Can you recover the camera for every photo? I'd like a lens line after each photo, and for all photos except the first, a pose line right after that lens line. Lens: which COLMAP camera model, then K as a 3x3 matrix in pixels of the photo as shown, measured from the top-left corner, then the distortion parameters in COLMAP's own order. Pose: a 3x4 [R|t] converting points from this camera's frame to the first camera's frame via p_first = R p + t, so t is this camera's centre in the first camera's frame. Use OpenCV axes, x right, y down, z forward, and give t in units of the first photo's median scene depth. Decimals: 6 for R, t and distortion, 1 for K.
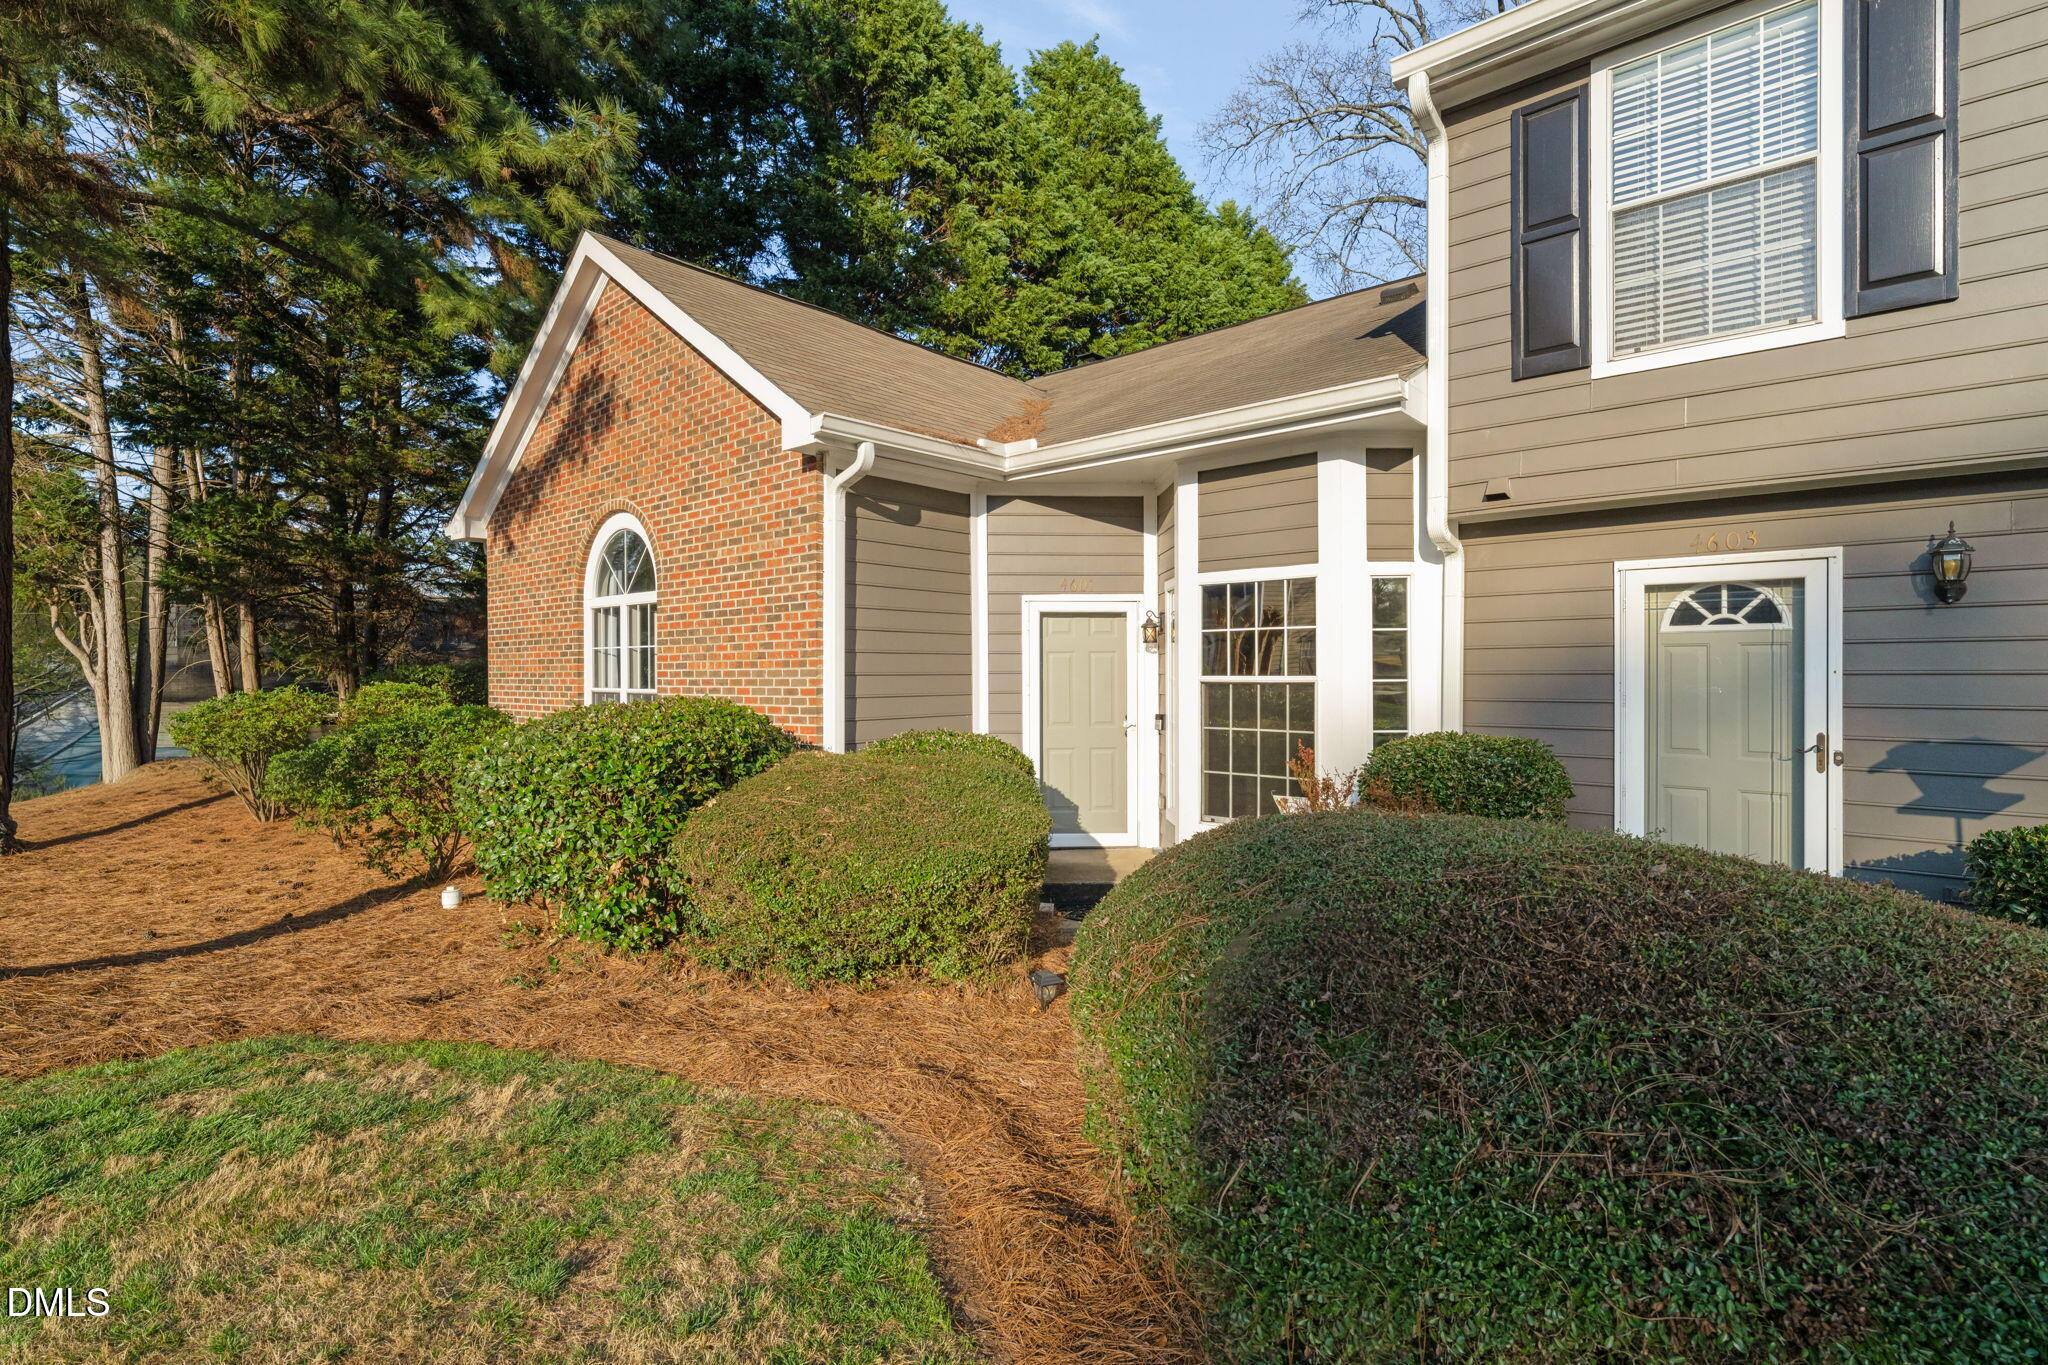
lens RADIAL K [[924.3, 0, 1034.8], [0, 924.3, 672.2], [0, 0, 1]] dist [0.001354, 0.000763]
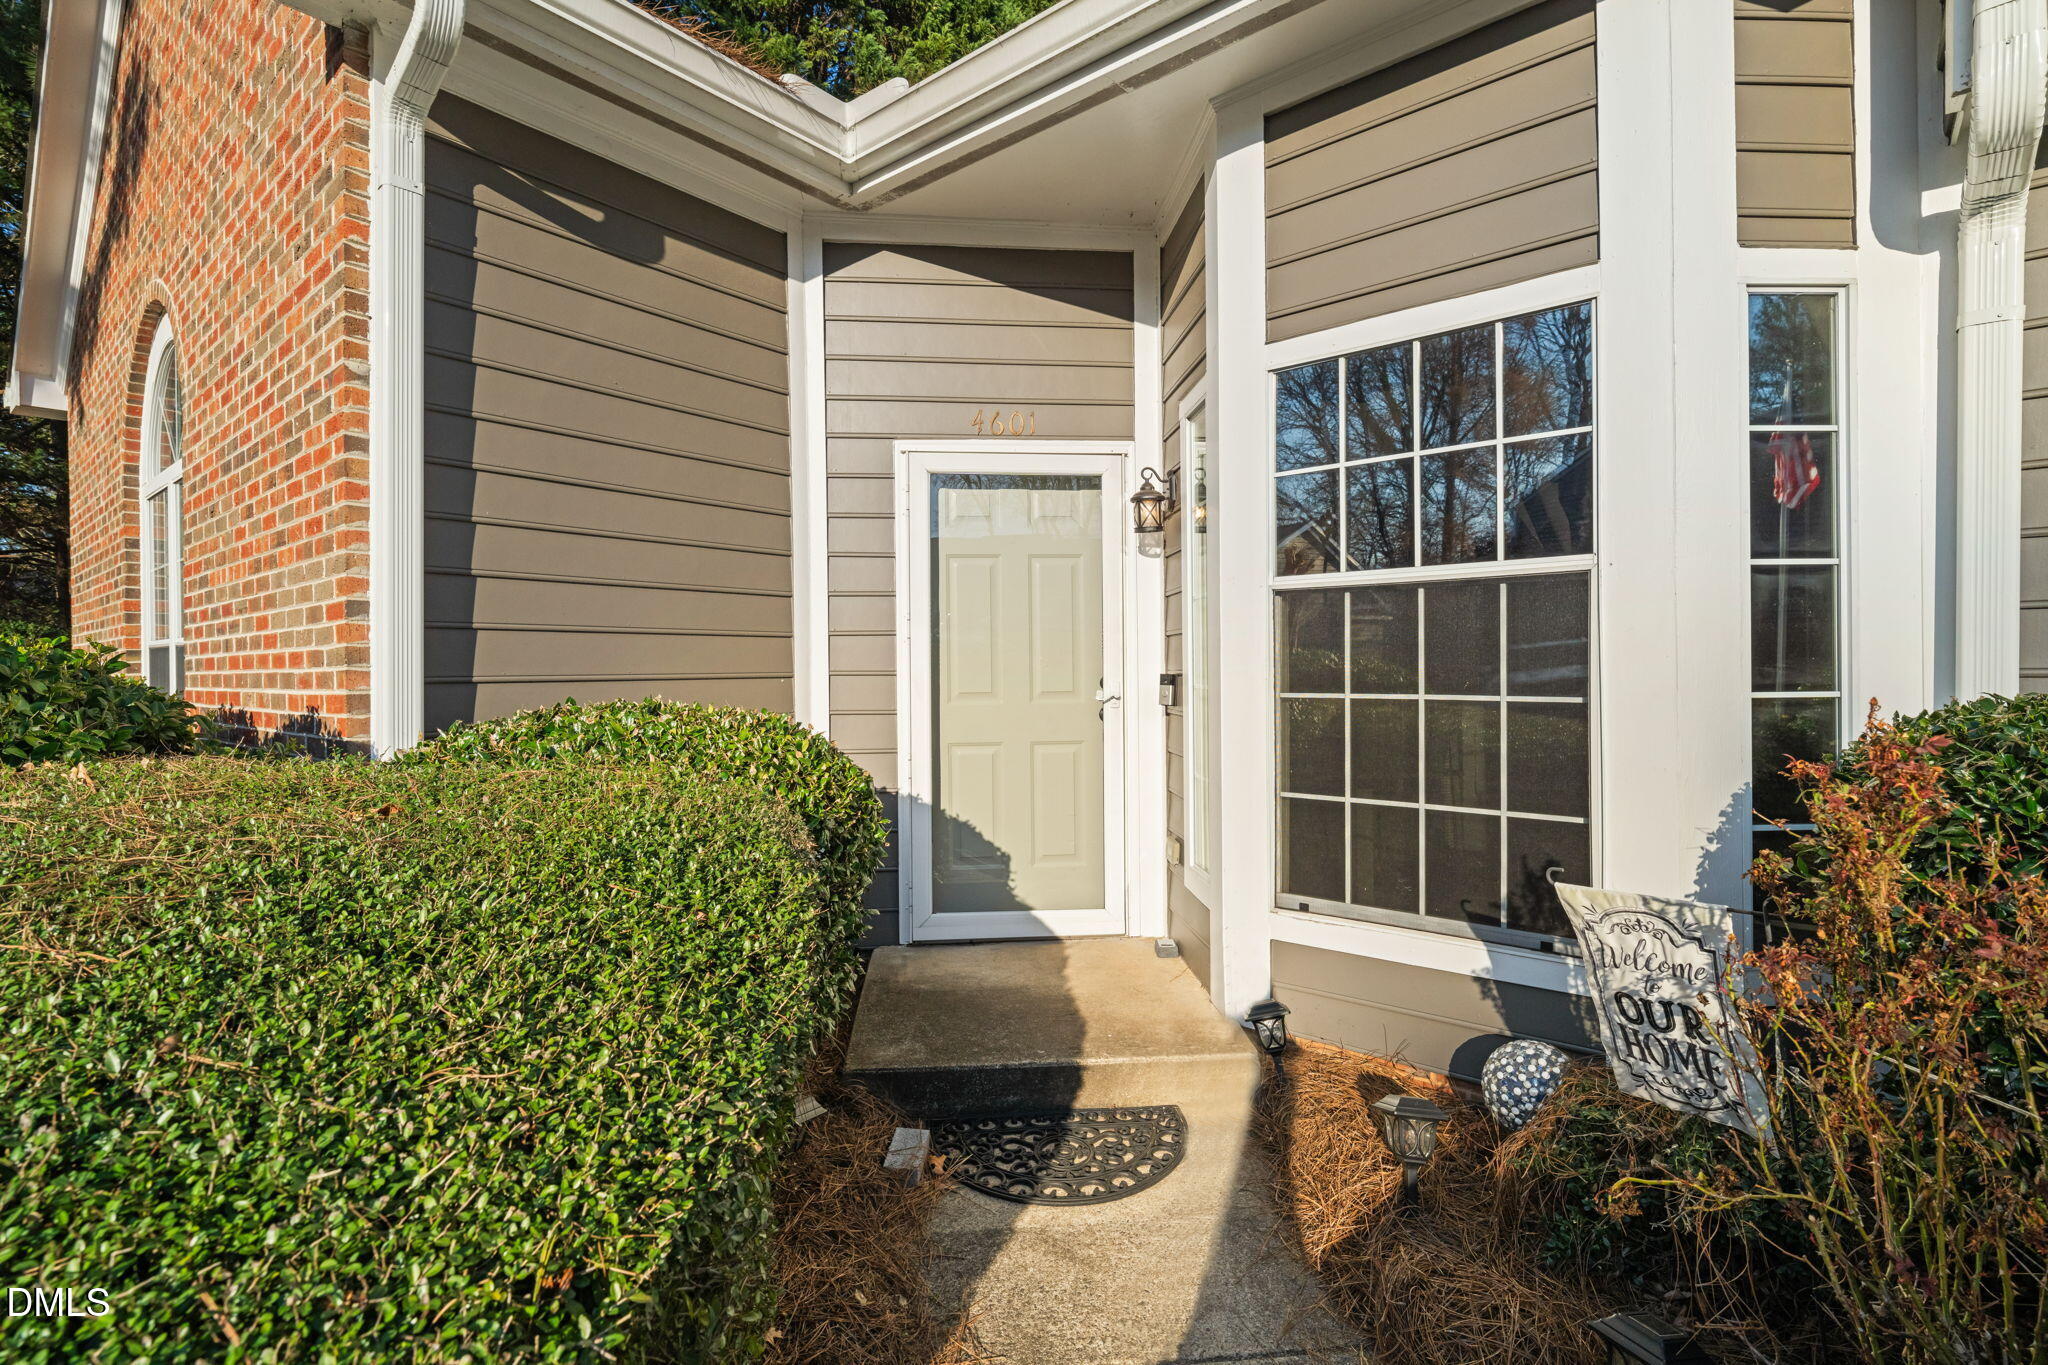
lens RADIAL K [[929.9, 0, 1017.1], [0, 929.9, 666.1], [0, 0, 1]] dist [-0.001623, -0.000620]
pose [[0.999782, -0.004637, 0.020356, 0.048251], [0.004652, 0.999989, -0.000702, 0.046398], [-0.020352, 0.000796, 0.999793, 0.563486]]
